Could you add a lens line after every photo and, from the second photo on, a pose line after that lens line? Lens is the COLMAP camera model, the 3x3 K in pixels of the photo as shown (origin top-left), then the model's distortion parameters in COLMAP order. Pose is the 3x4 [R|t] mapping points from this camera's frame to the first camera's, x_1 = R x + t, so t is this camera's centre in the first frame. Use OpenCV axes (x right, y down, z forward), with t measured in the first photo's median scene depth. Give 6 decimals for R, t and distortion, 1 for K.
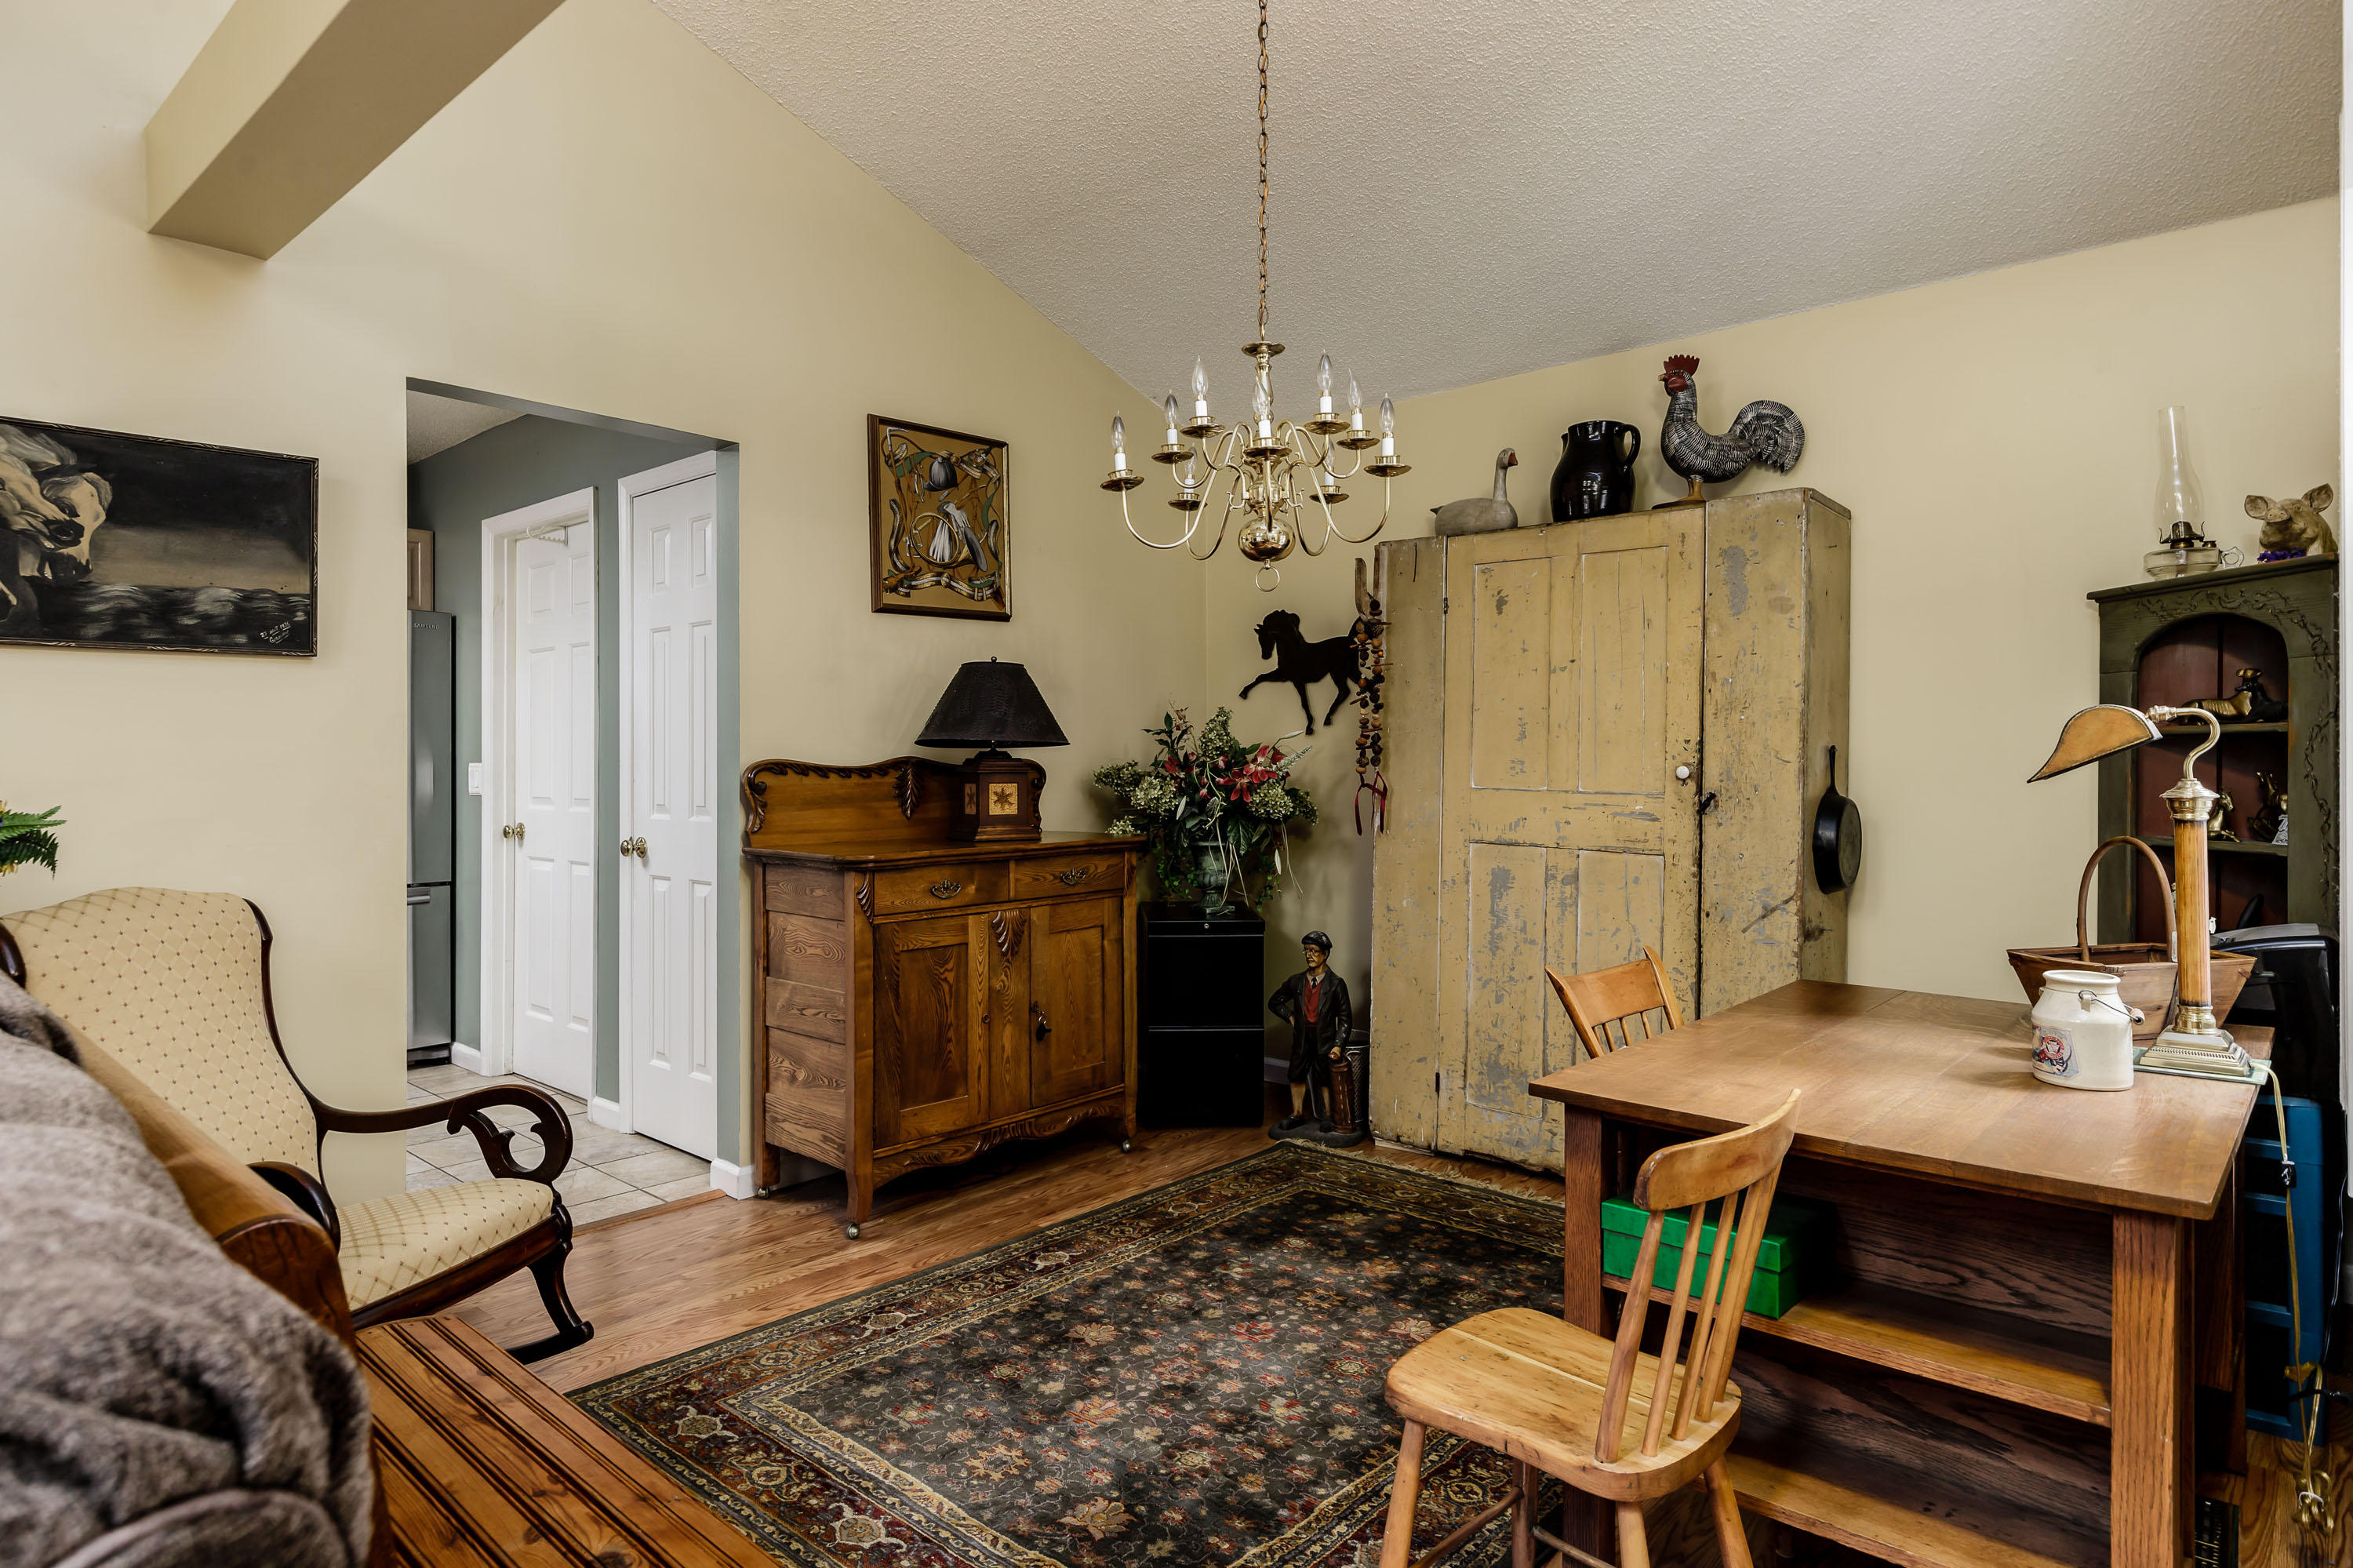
lens RADIAL K [[1249.4, 0, 1159.8], [0, 1249.4, 774.1], [0, 0, 1]] dist [0.000069, -0.000394]
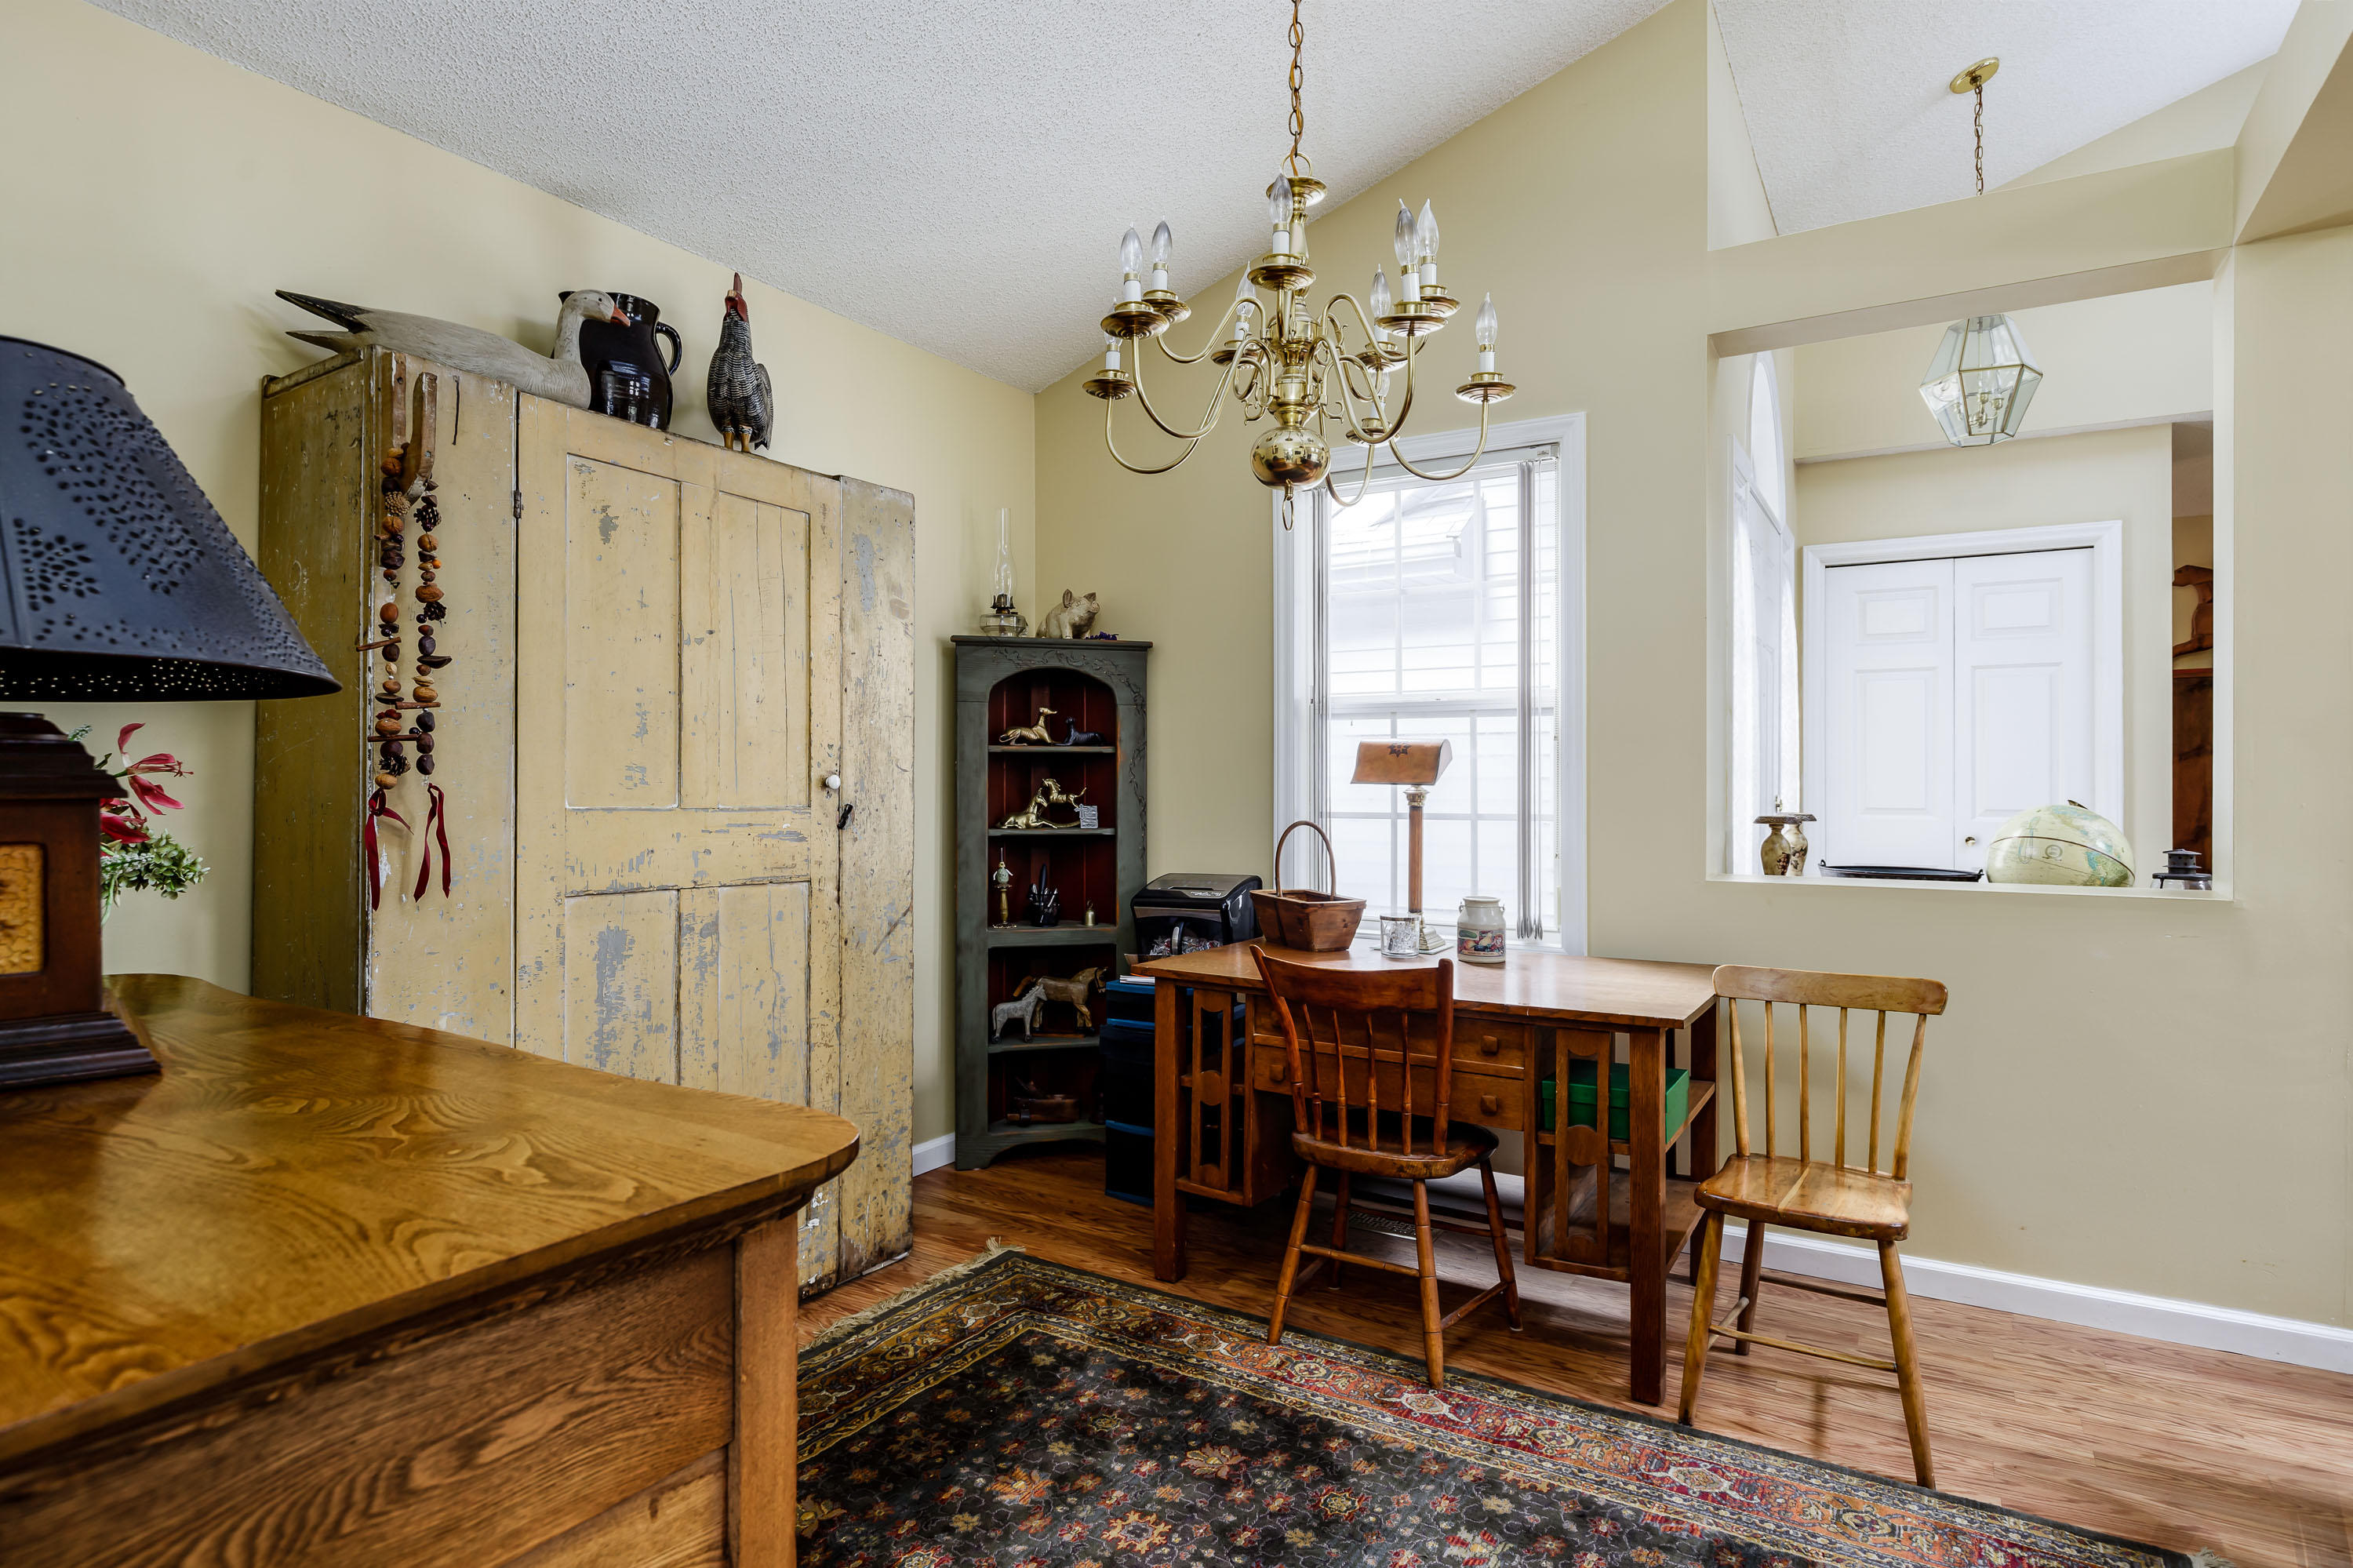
lens RADIAL K [[1249.4, 0, 1159.8], [0, 1249.4, 774.1], [0, 0, 1]] dist [0.000069, -0.000394]
pose [[-0.166882, 0.001847, 0.985975, -0.451163], [0.005668, 0.999984, -0.000914, -0.004636], [-0.985961, 0.005436, -0.166889, 0.880667]]
